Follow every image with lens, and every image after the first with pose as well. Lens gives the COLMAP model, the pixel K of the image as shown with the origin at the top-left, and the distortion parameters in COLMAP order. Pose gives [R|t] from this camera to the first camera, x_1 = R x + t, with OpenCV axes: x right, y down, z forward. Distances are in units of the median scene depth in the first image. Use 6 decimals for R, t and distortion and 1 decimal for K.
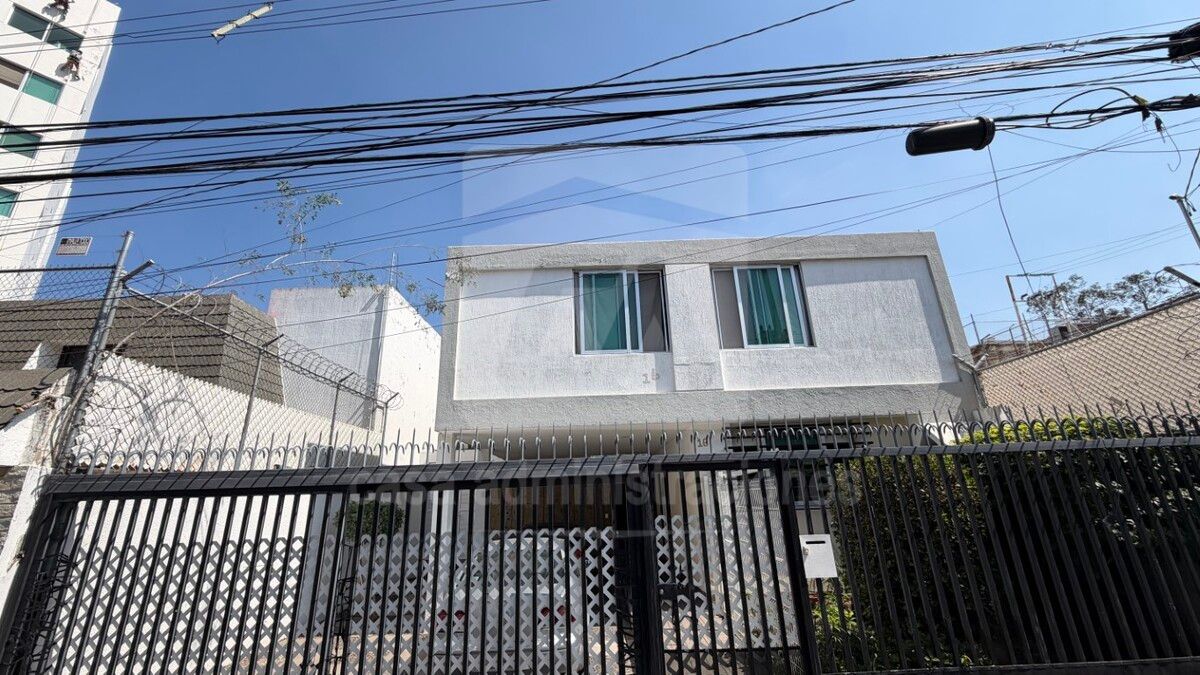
lens RADIAL K [[476.6, 0, 598.5], [0, 476.6, 339.4], [0, 0, 1]] dist [0.001750, -0.000039]
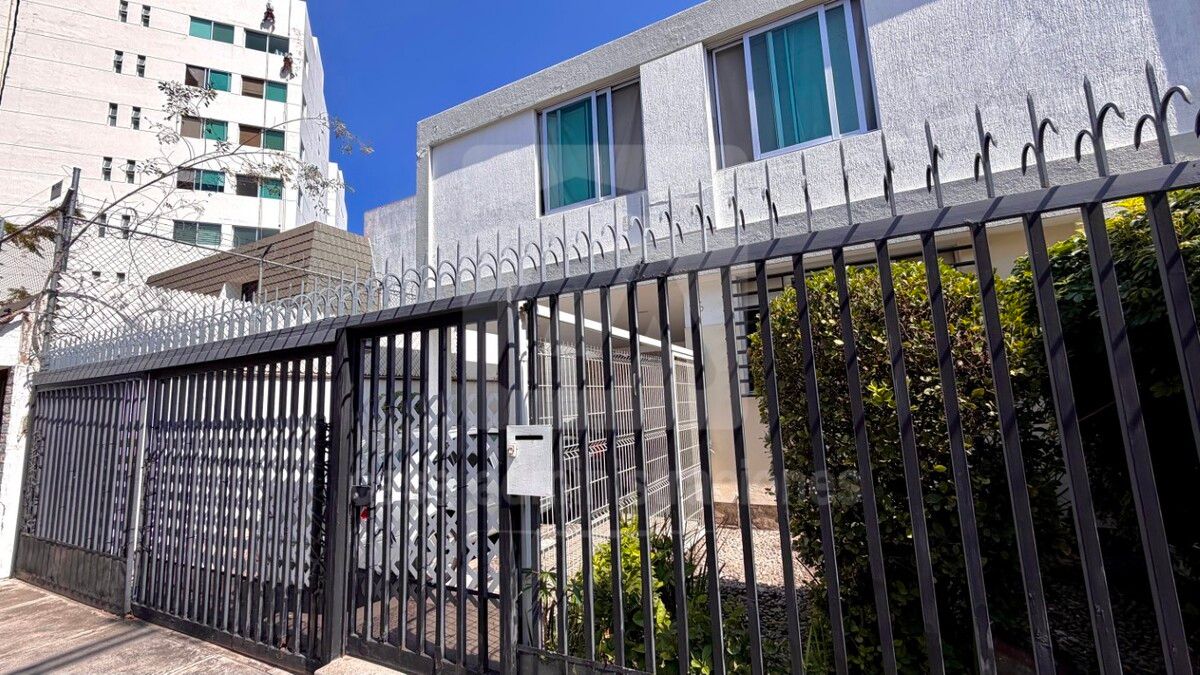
lens RADIAL K [[476.6, 0, 600.1], [0, 476.6, 336.9], [0, 0, 1]] dist [0.001750, -0.000039]
pose [[0.889810, -0.068538, -0.451156, 0.380429], [0.158660, 0.973441, 0.165043, 0.108413], [0.427862, -0.218437, 0.877051, 0.268434]]
